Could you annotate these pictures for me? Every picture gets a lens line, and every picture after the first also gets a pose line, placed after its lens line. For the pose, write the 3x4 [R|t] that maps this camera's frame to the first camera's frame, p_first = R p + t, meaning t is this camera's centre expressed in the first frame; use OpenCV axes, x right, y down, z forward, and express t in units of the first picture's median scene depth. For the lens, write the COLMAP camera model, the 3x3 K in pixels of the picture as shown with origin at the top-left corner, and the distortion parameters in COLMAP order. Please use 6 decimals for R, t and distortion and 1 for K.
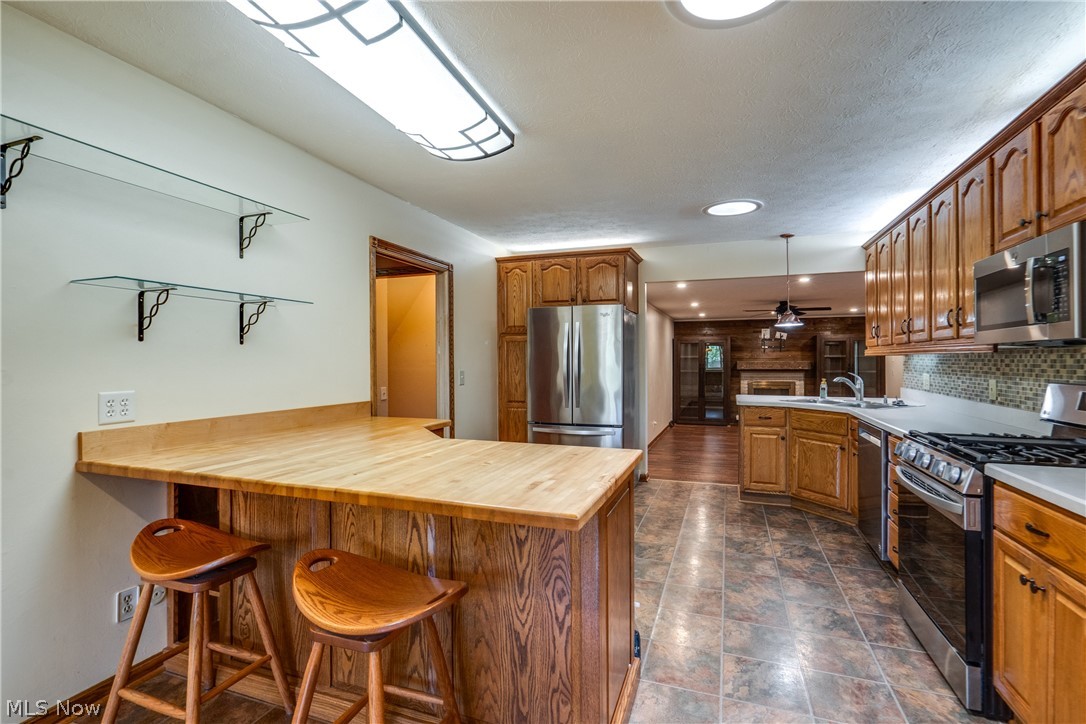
lens RADIAL K [[500.4, 0, 545.6], [0, 500.4, 358.3], [0, 0, 1]] dist [-0.011998, 0.005084]
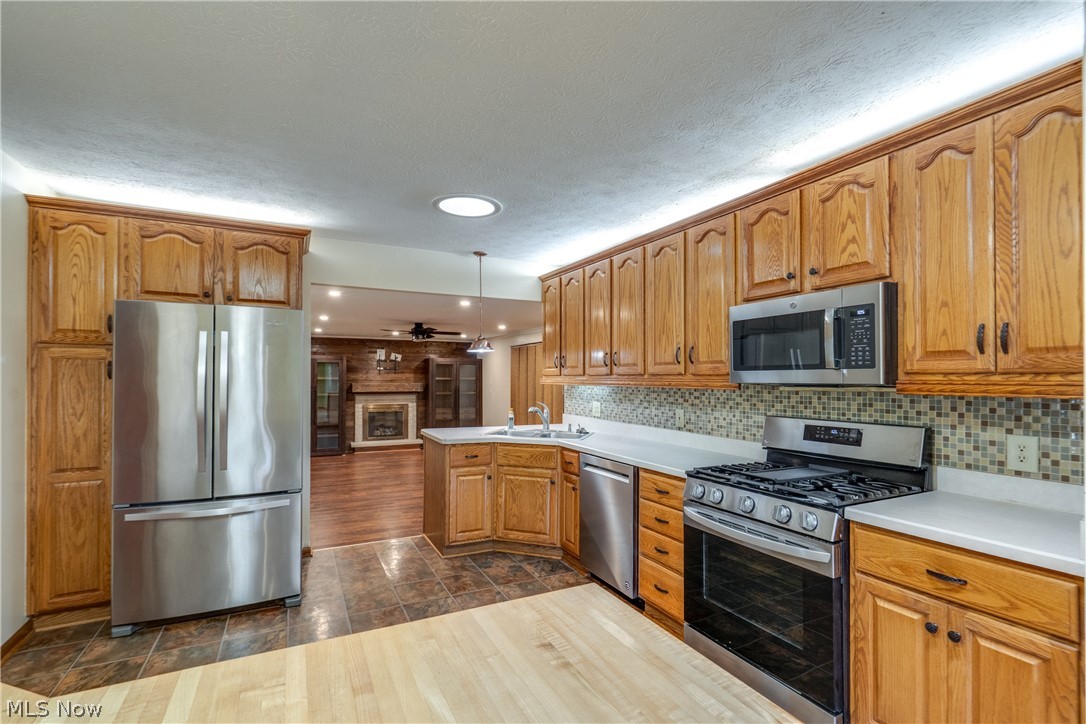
lens RADIAL K [[500.4, 0, 532.5], [0, 500.4, 373.0], [0, 0, 1]] dist [-0.011998, 0.005084]
pose [[0.695467, 0.012450, 0.718450, -0.118942], [-0.008325, 0.999922, -0.009269, -0.019650], [-0.718510, 0.000465, 0.695516, 0.314535]]
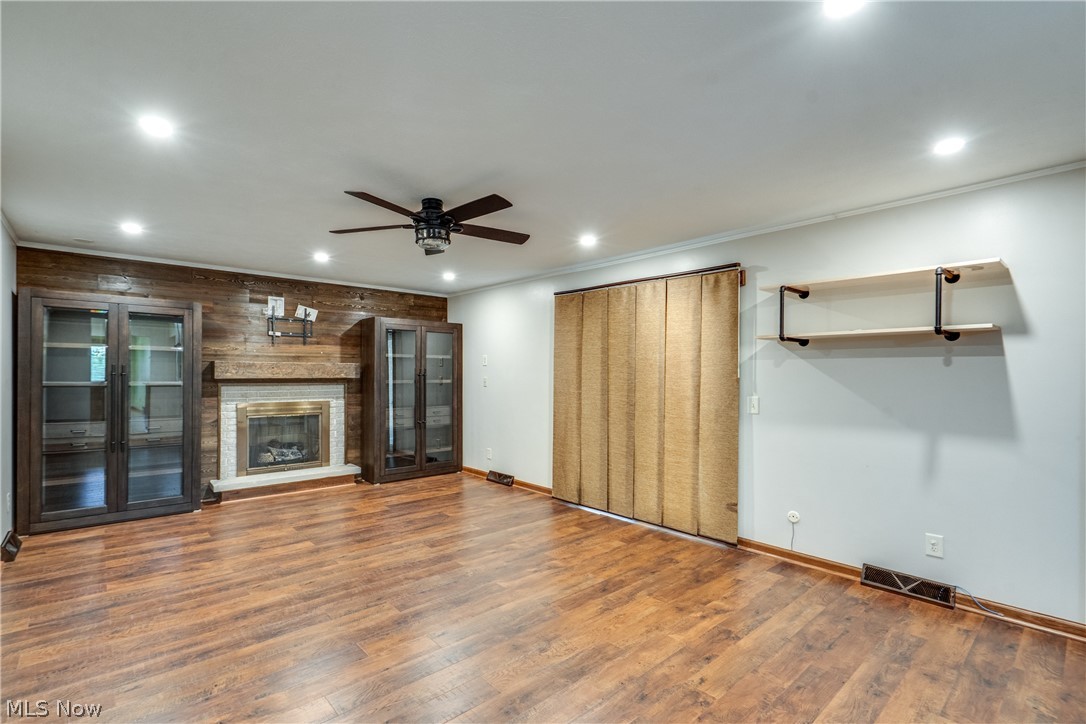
lens RADIAL K [[500.4, 0, 535.3], [0, 500.4, 369.8], [0, 0, 1]] dist [-0.011998, 0.005084]
pose [[0.474401, 0.012867, 0.880215, 0.327359], [-0.010315, 0.999906, -0.009058, 0.039151], [-0.880248, -0.004782, 0.474489, 1.381854]]
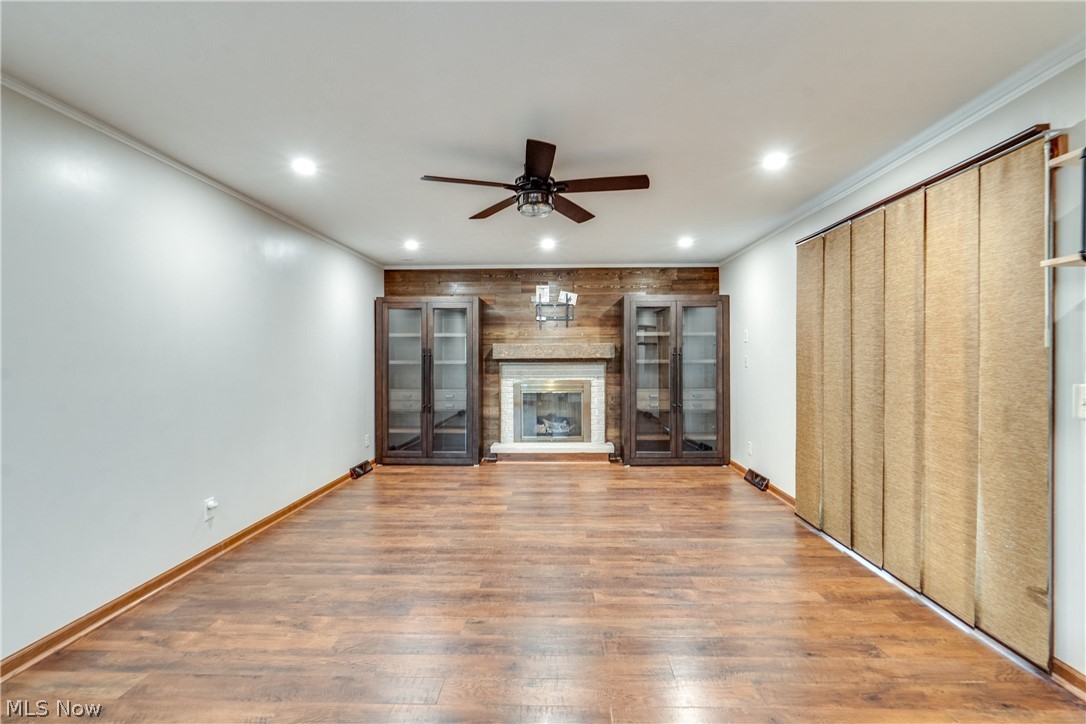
lens RADIAL K [[500.4, 0, 541.9], [0, 500.4, 354.0], [0, 0, 1]] dist [-0.011998, 0.005084]
pose [[0.948028, 0.002839, 0.318173, 0.675226], [-0.001577, 0.999990, -0.004221, 0.049904], [-0.318182, 0.003500, 0.948023, 1.212479]]
